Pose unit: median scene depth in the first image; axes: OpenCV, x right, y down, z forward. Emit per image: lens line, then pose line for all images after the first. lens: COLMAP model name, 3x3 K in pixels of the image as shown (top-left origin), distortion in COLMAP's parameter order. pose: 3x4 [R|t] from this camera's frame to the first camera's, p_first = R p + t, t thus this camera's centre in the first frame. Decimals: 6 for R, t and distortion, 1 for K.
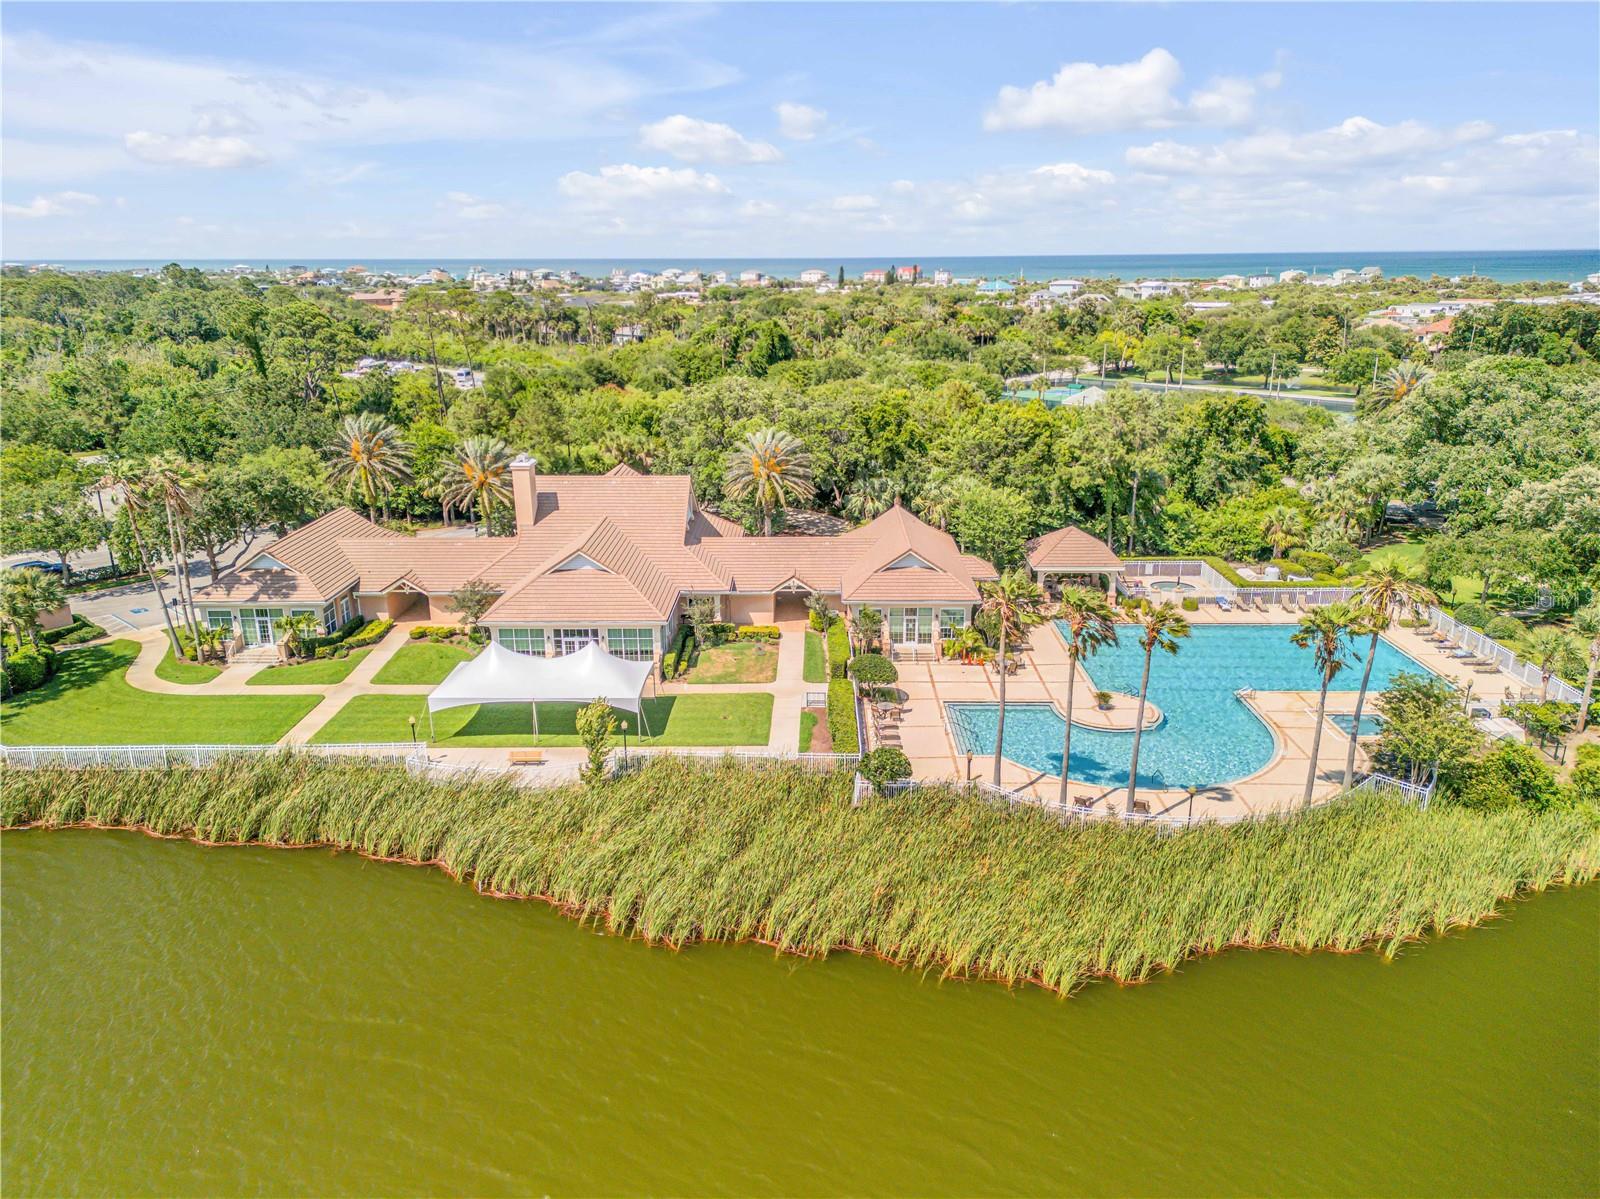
lens RADIAL K [[1141.1, 0, 800.0], [0, 1141.1, 599.5], [0, 0, 1]] dist [0.098218, -0.093398]
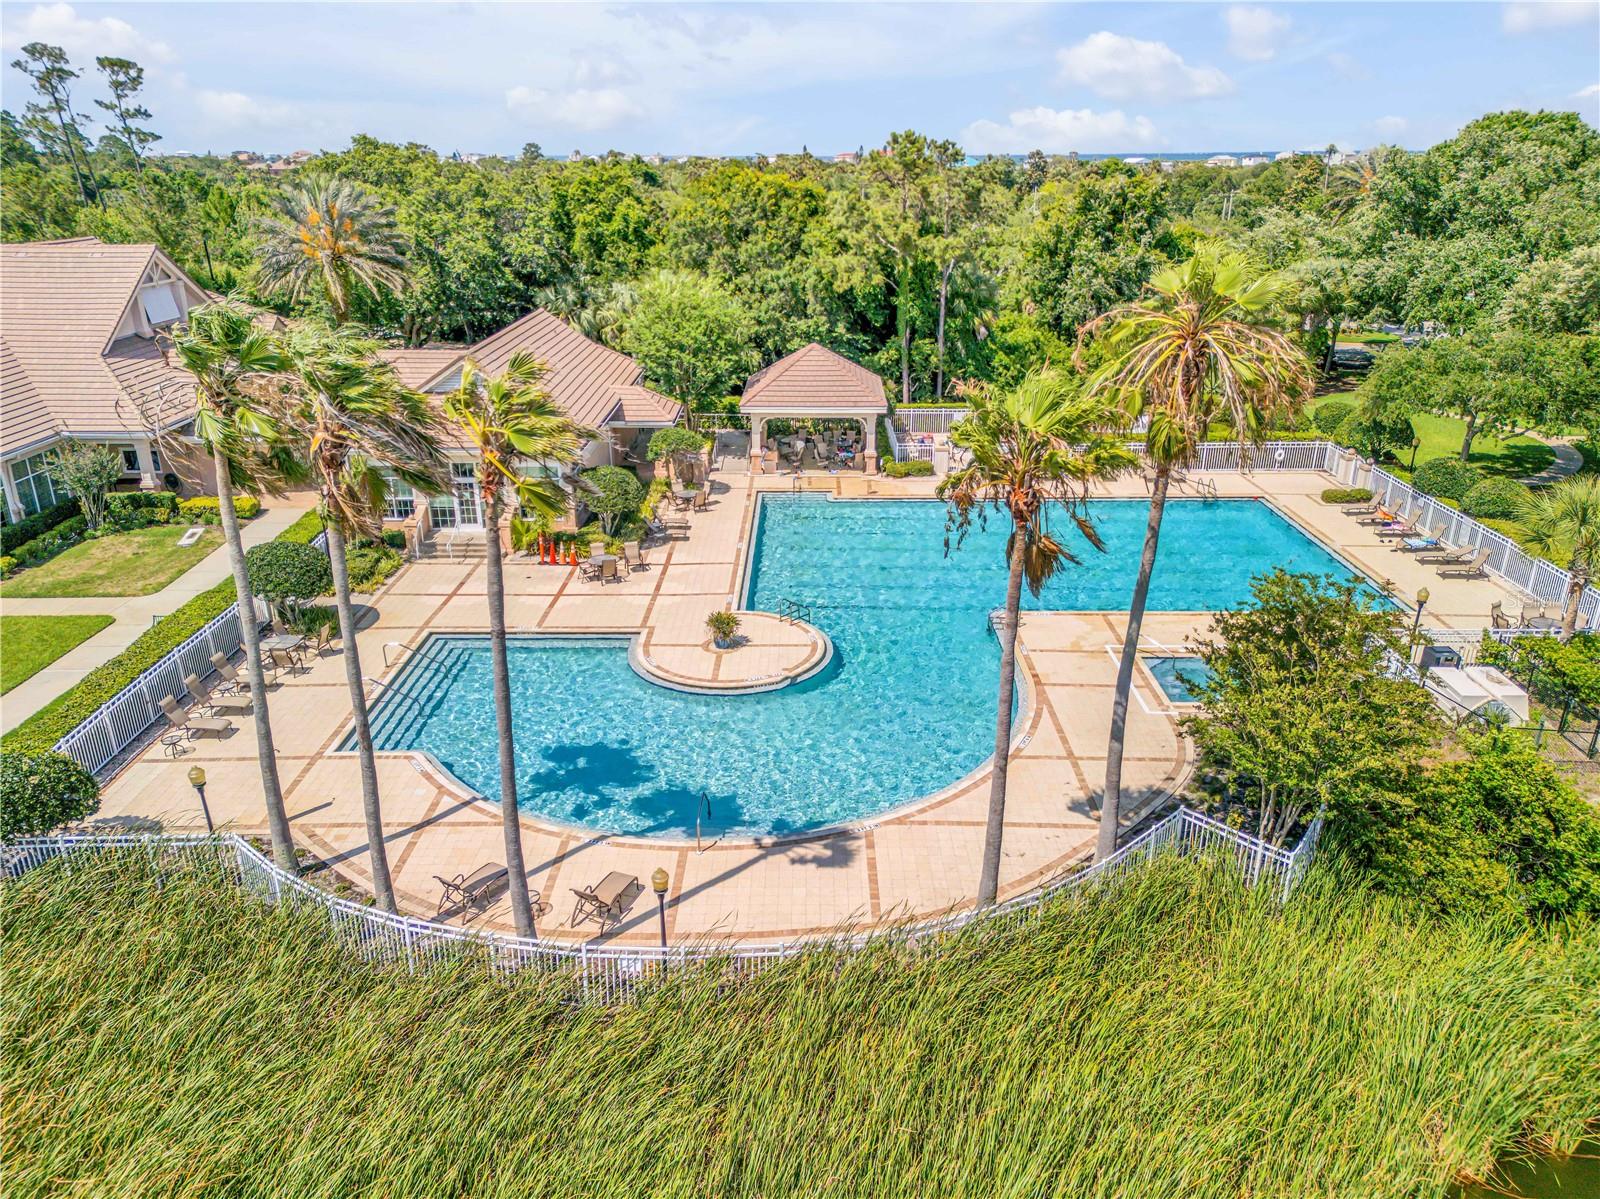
lens RADIAL K [[1141.1, 0, 800.0], [0, 1141.1, 599.5], [0, 0, 1]] dist [0.098218, -0.093398]
pose [[0.999978, 0.002233, 0.006226, 0.257744], [-0.002700, 0.997102, 0.076034, 0.030374], [-0.006038, -0.076050, 0.997086, 0.426877]]
